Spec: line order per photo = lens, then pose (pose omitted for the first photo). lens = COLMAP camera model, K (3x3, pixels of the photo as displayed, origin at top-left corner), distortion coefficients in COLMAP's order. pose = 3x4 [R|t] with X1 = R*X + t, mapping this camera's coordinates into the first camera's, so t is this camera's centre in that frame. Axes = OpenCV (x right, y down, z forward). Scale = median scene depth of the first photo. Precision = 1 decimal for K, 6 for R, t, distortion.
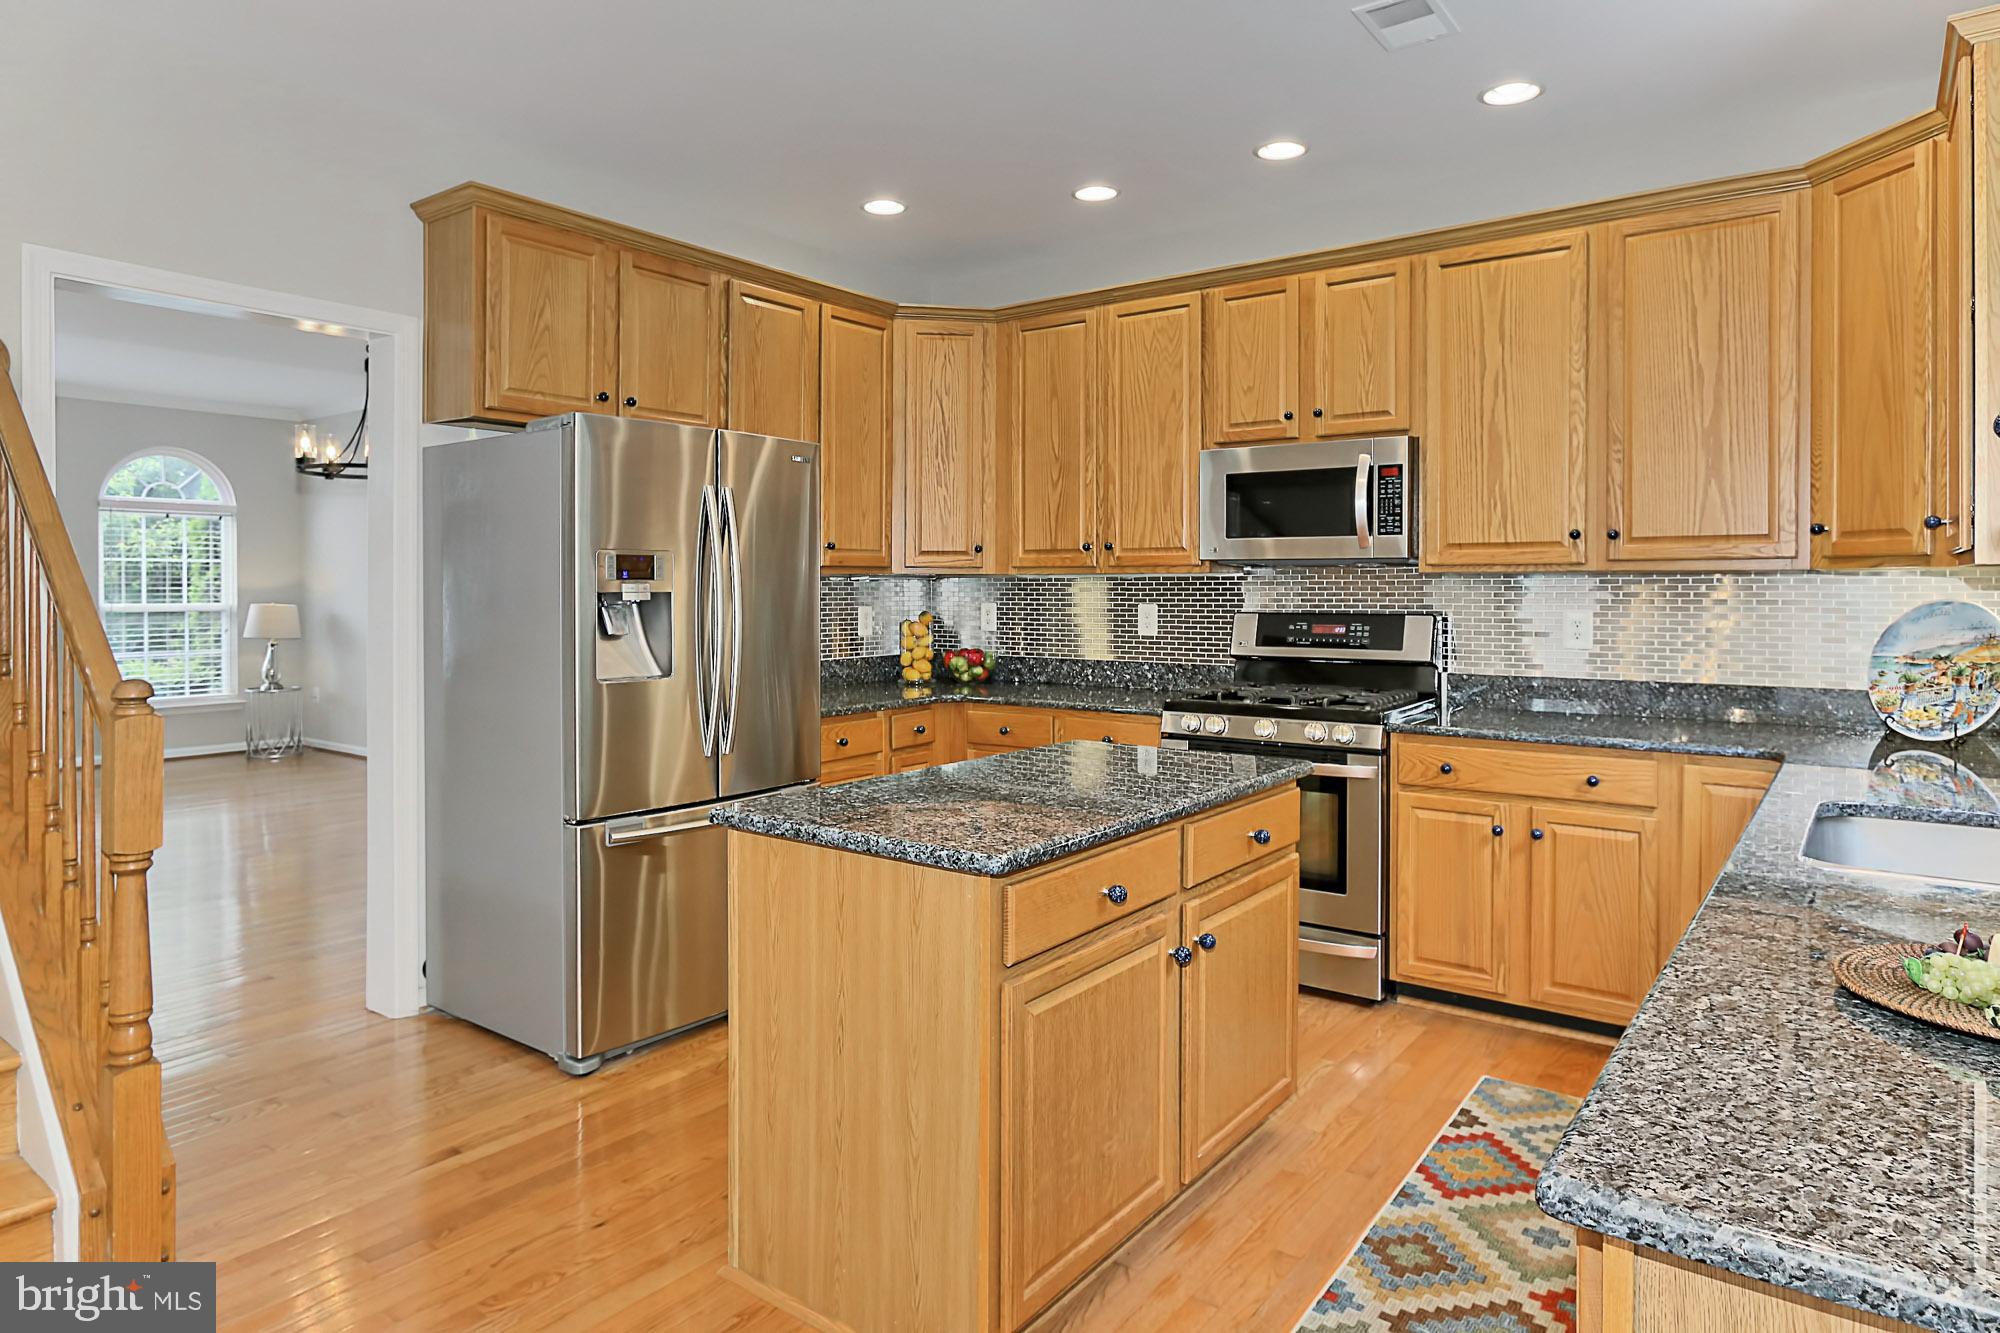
lens RADIAL K [[1206.7, 0, 971.8], [0, 1206.7, 590.5], [0, 0, 1]] dist [-0.022310, 0.018545]
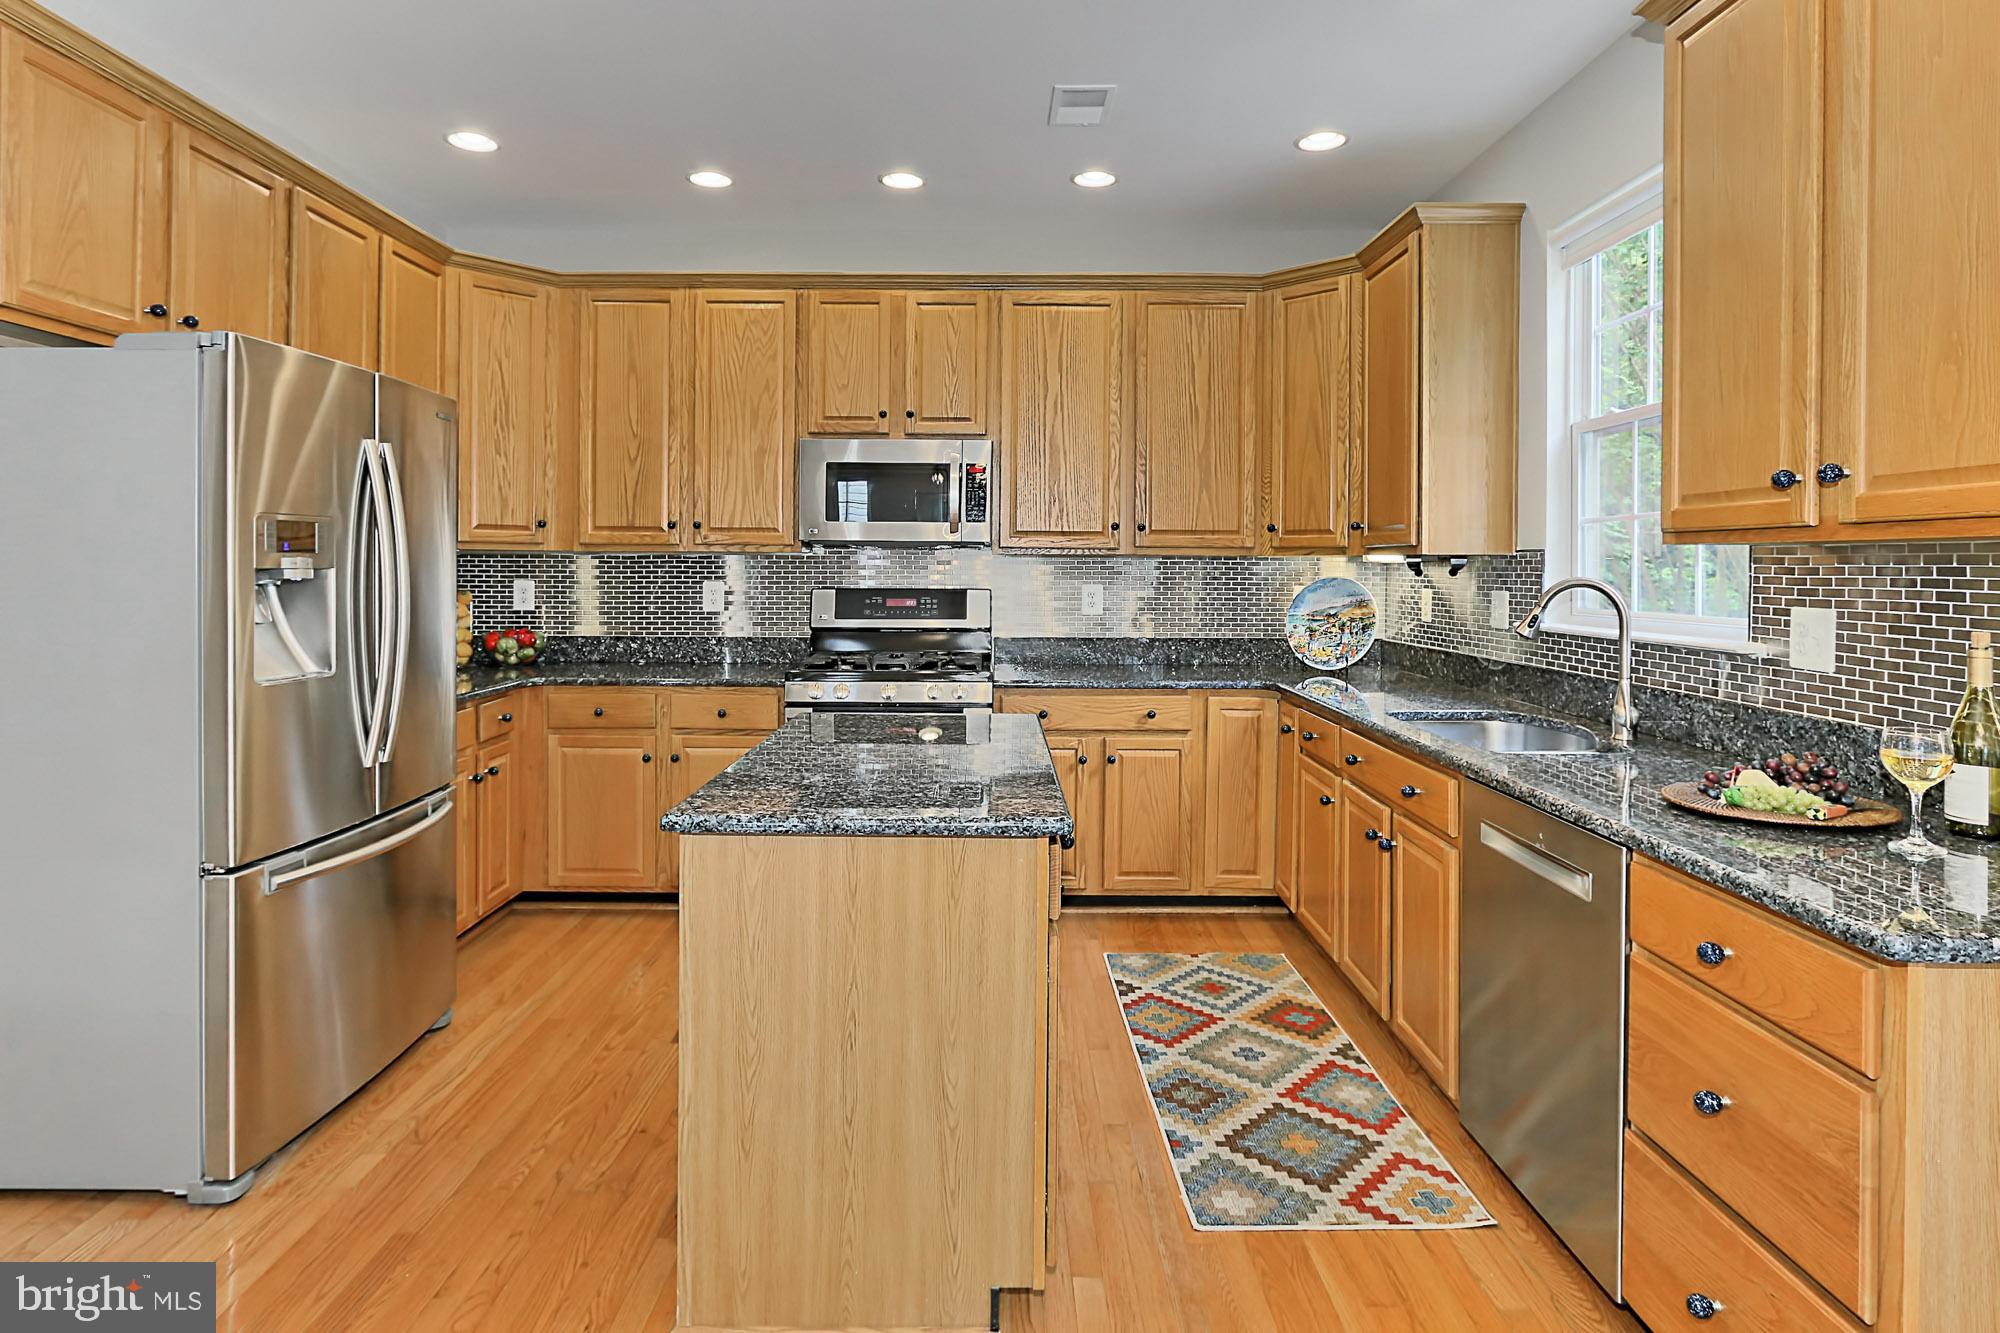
lens RADIAL K [[1089.6, 0, 1016.0], [0, 1089.6, 574.0], [0, 0, 1]] dist [-0.008184, 0.000459]
pose [[0.790917, 0.000947, 0.611923, -0.298675], [-0.004329, 0.999982, 0.004047, 0.000068], [-0.611908, -0.005850, 0.790907, 0.128789]]
